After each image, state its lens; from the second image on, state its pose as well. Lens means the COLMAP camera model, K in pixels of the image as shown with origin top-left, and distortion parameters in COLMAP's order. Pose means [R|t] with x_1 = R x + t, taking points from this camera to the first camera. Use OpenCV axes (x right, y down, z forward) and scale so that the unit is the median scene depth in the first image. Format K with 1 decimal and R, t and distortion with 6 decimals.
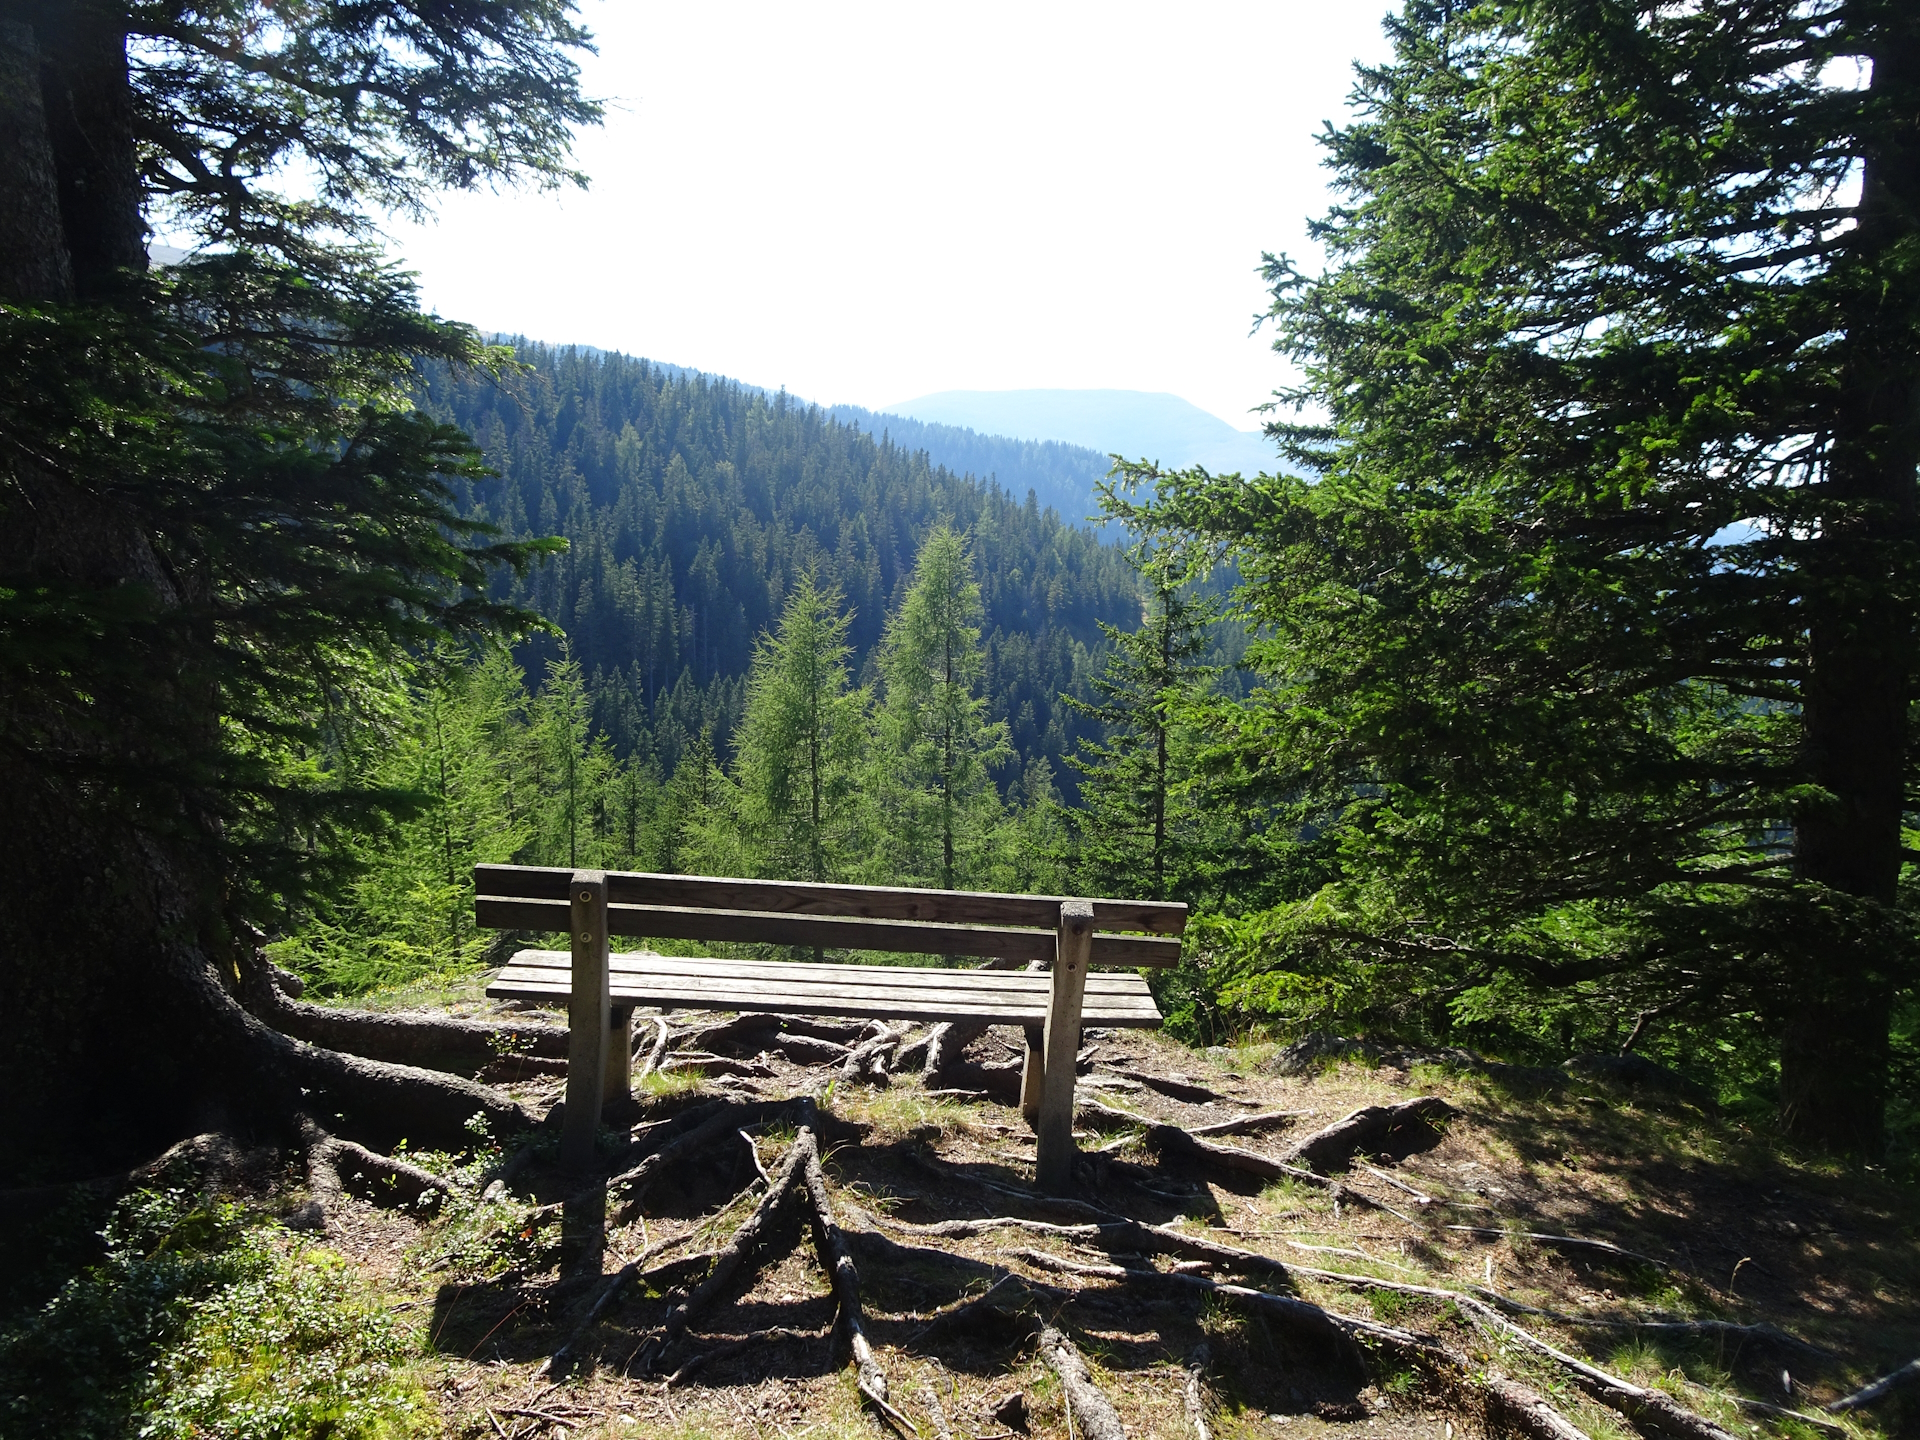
lens RADIAL K [[1376.8, 0, 969.8], [0, 1376.8, 713.3], [0, 0, 1]] dist [0.019394, -0.008821]
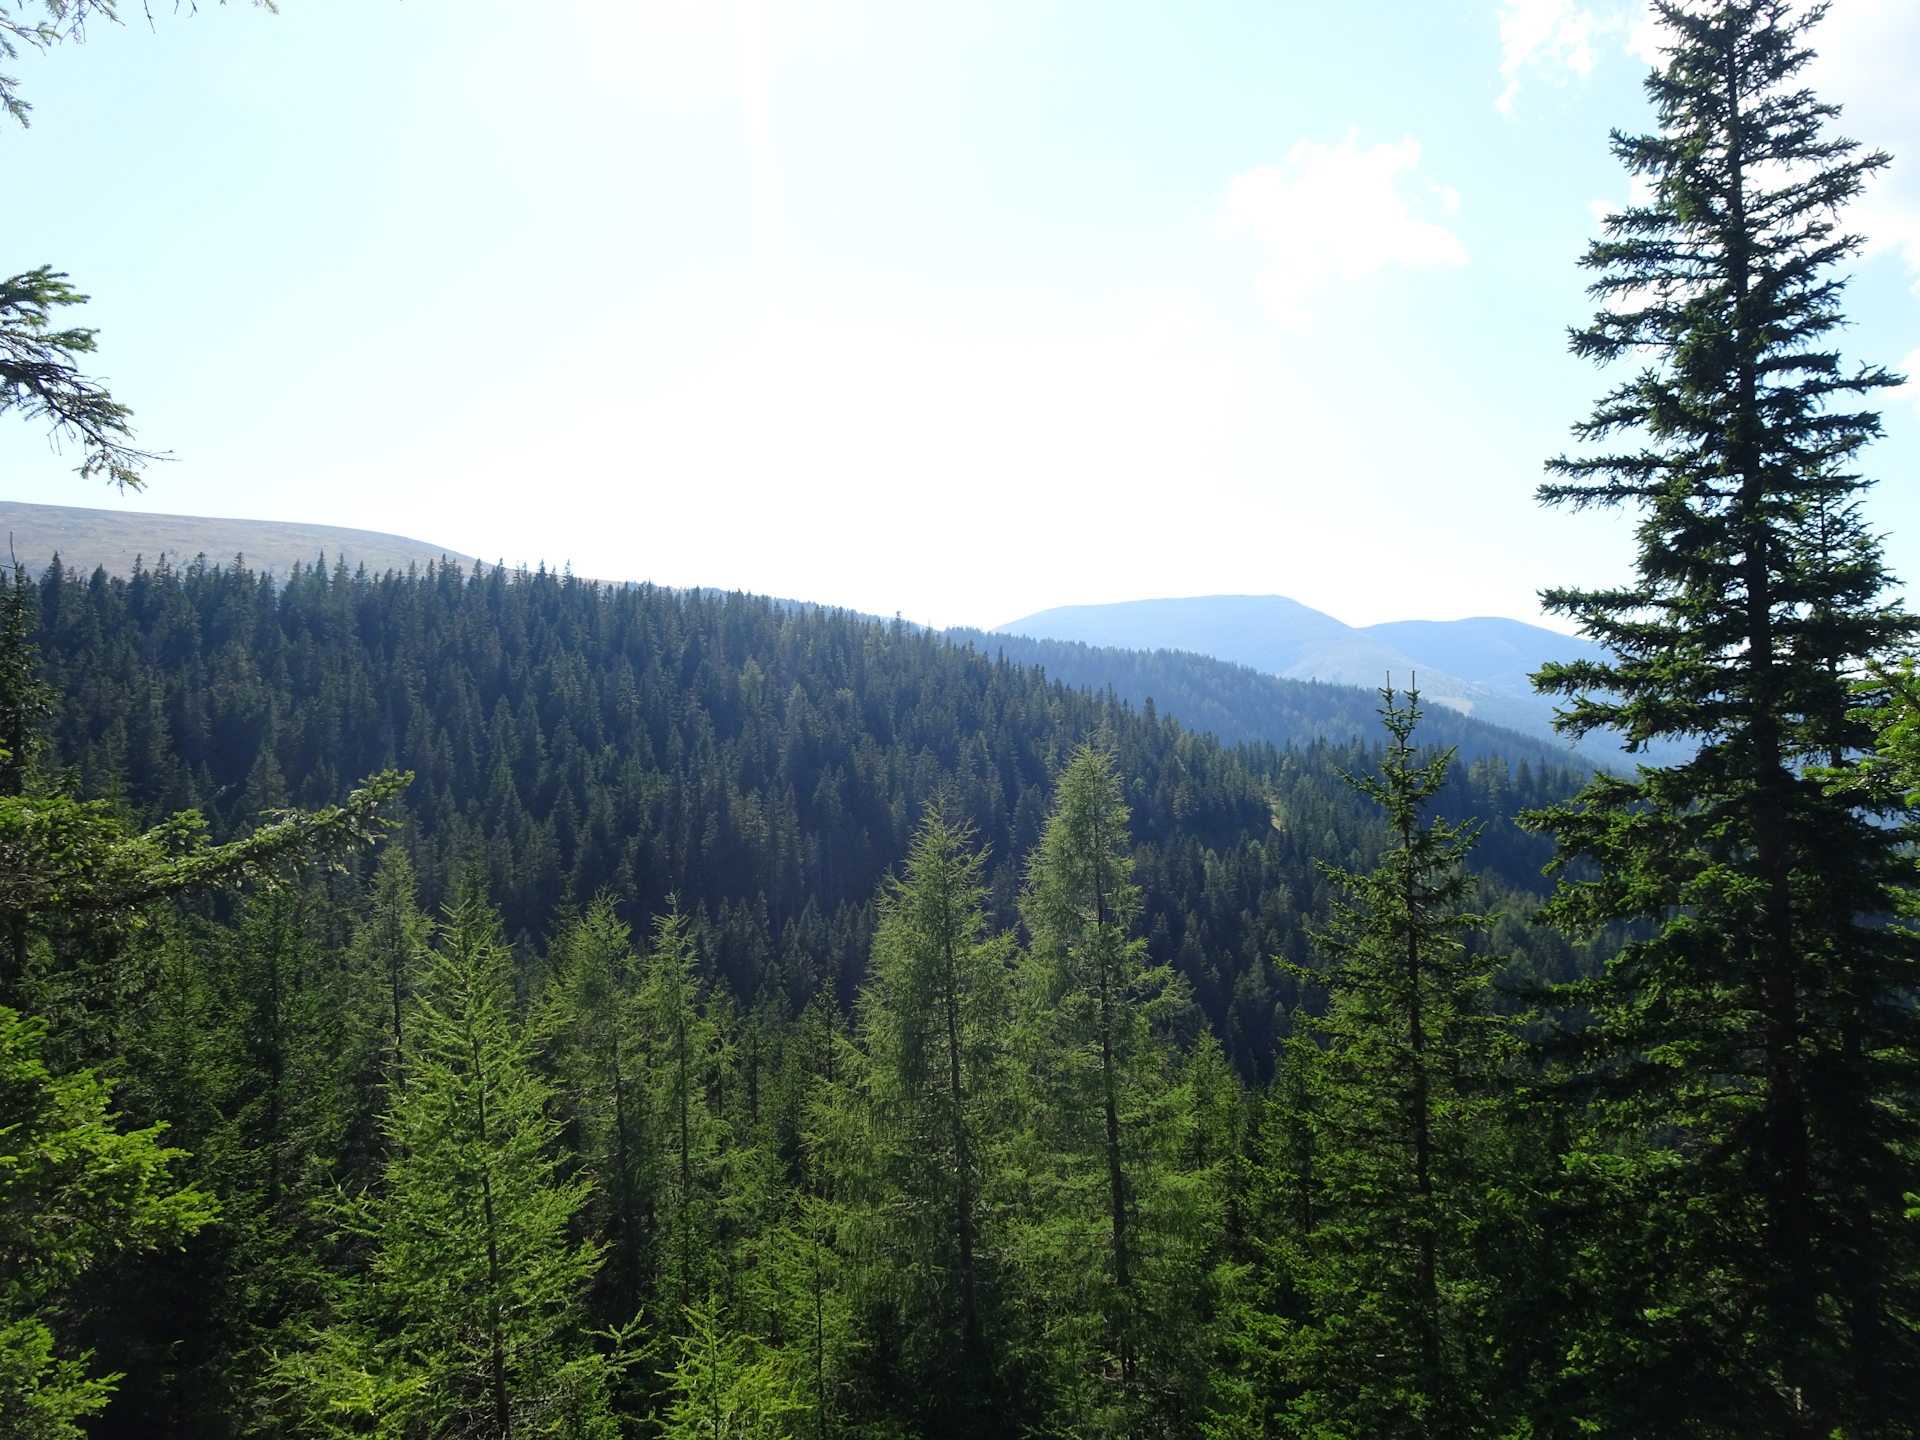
lens RADIAL K [[1376.8, 0, 957.8], [0, 1376.8, 720.9], [0, 0, 1]] dist [0.019394, -0.008821]
pose [[0.993999, -0.058077, -0.092703, -0.015429], [0.043614, 0.987563, -0.151053, -0.018231], [0.100323, 0.146103, 0.984169, 0.104714]]
